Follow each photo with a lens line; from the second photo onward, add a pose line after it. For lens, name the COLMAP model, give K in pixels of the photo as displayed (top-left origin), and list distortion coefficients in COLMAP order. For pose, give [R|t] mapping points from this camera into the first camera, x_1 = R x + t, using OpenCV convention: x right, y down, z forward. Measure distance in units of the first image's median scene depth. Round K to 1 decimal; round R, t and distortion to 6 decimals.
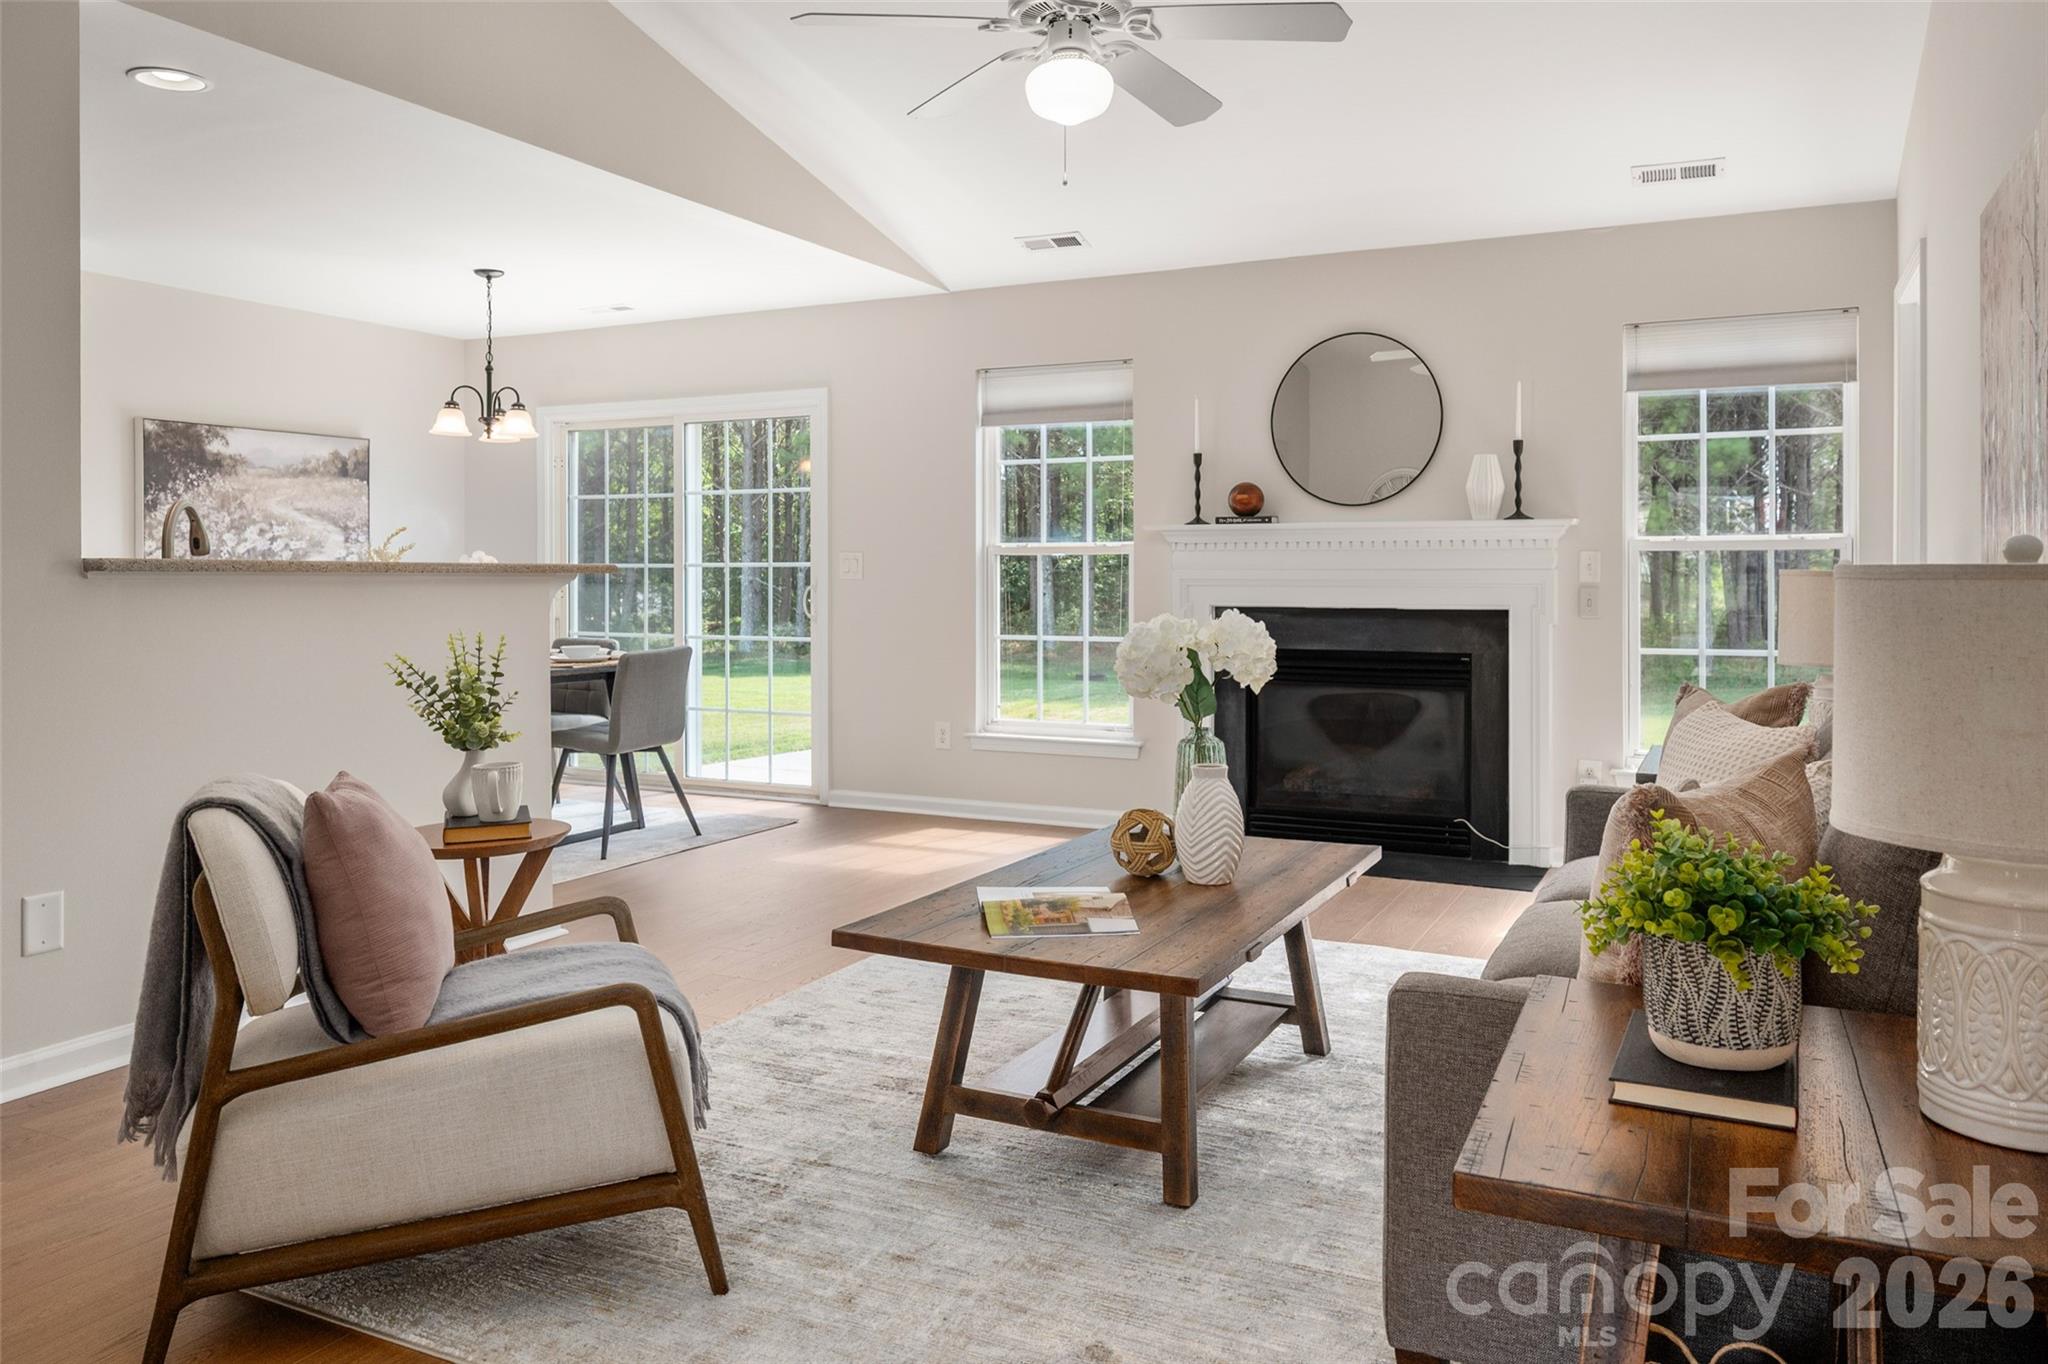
lens RADIAL K [[1462.0, 0, 1029.7], [0, 1462.0, 586.7], [0, 0, 1]] dist [0.008037, 0.001151]
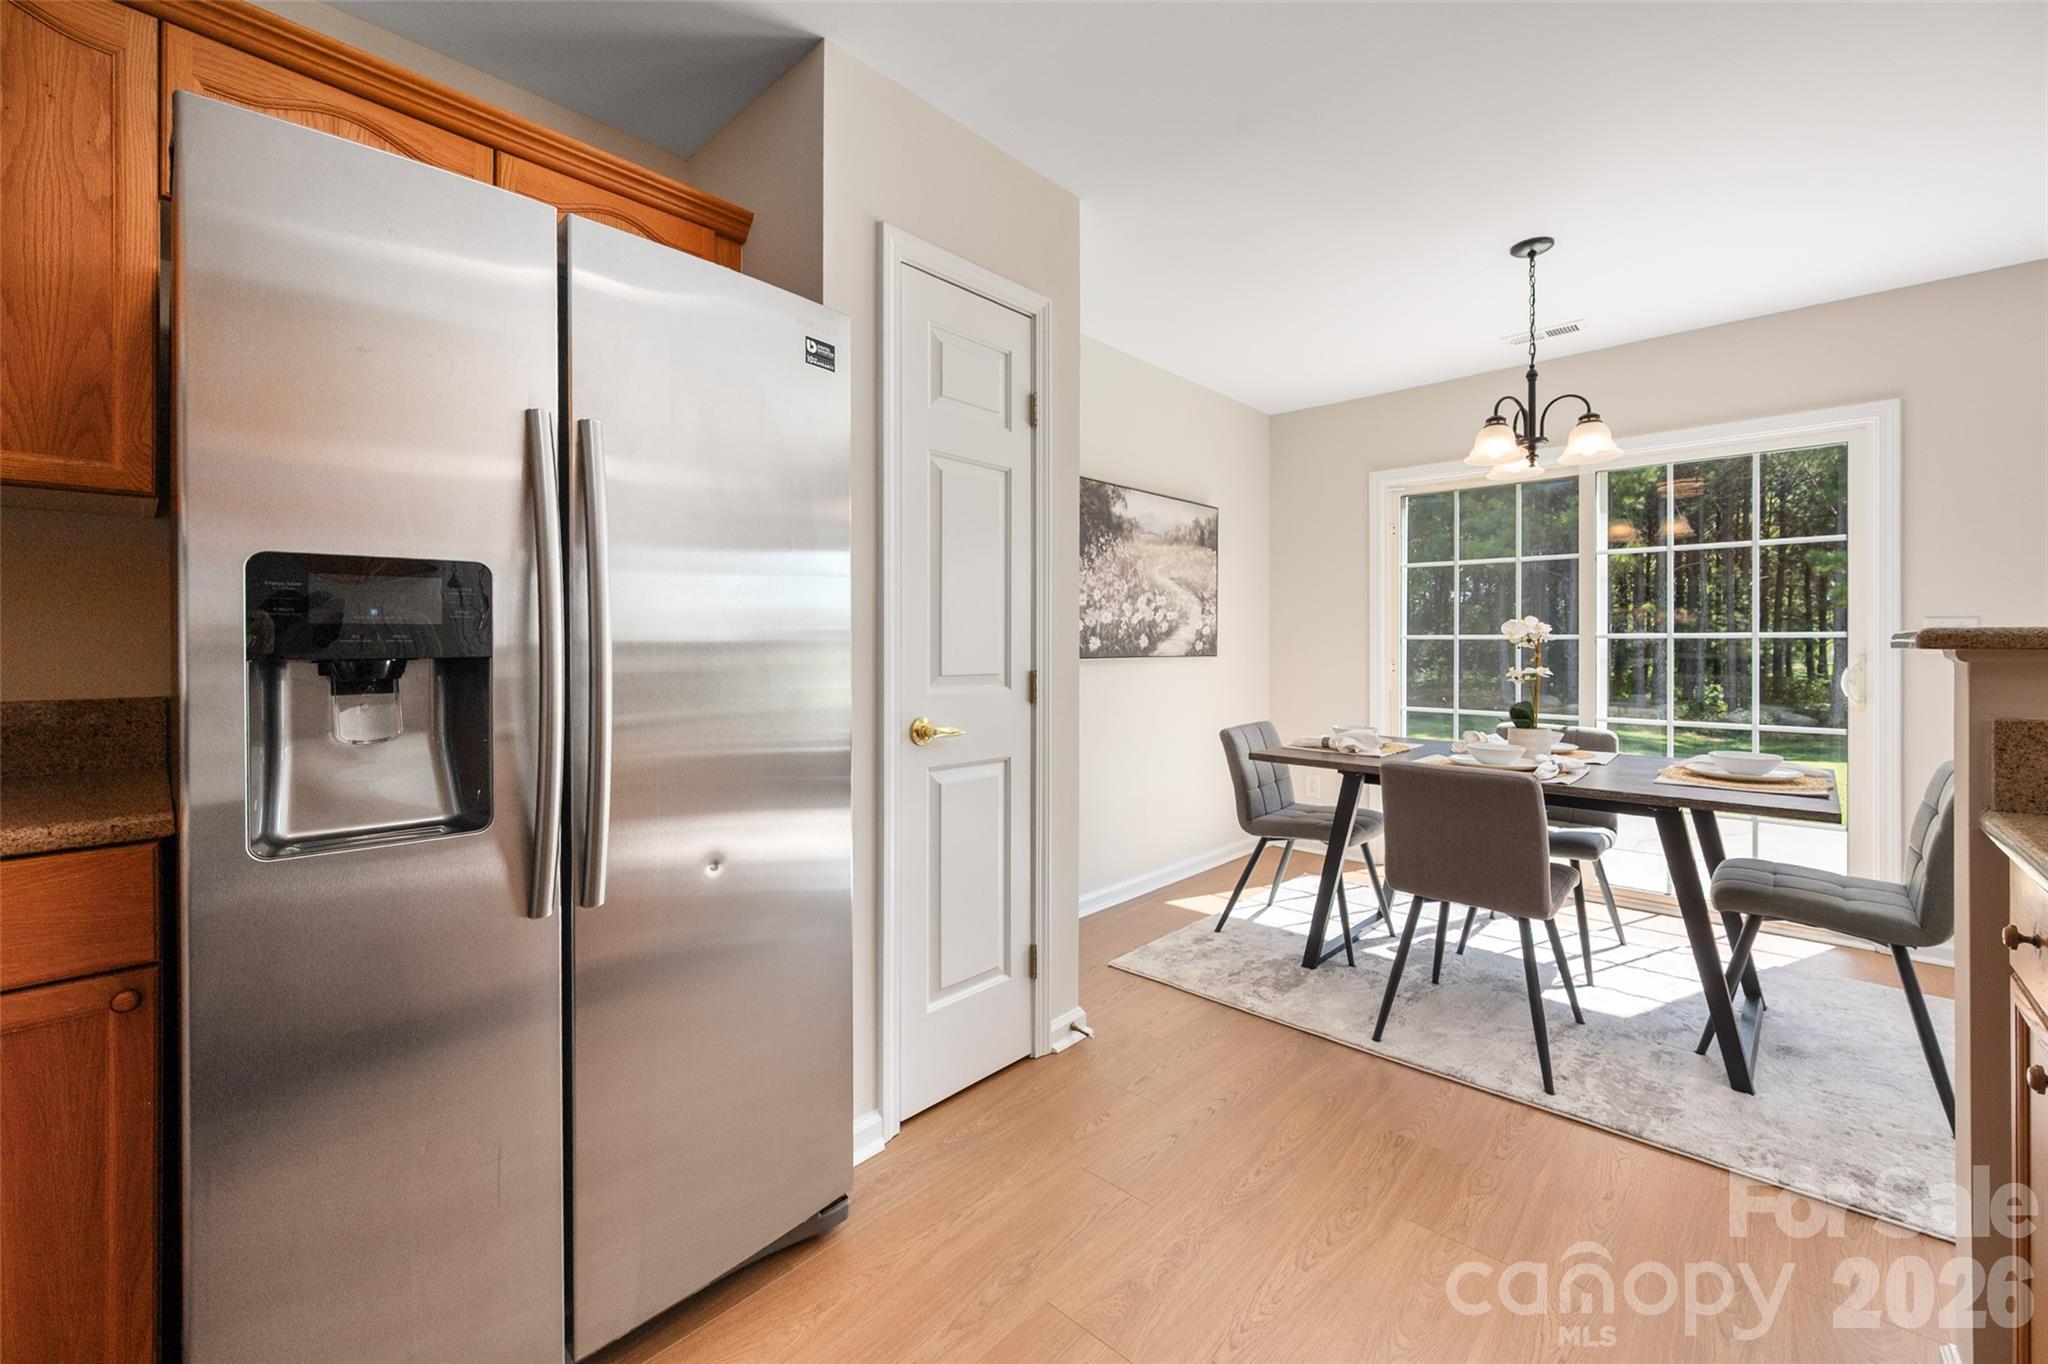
lens RADIAL K [[822.4, 0, 1021.0], [0, 822.4, 645.4], [0, 0, 1]] dist [-0.000132, -0.000203]
pose [[0.958562, 0.000681, -0.284884, -0.449608], [-0.002926, 0.999968, -0.007454, -0.005121], [0.284870, 0.007978, 0.958533, 0.468267]]
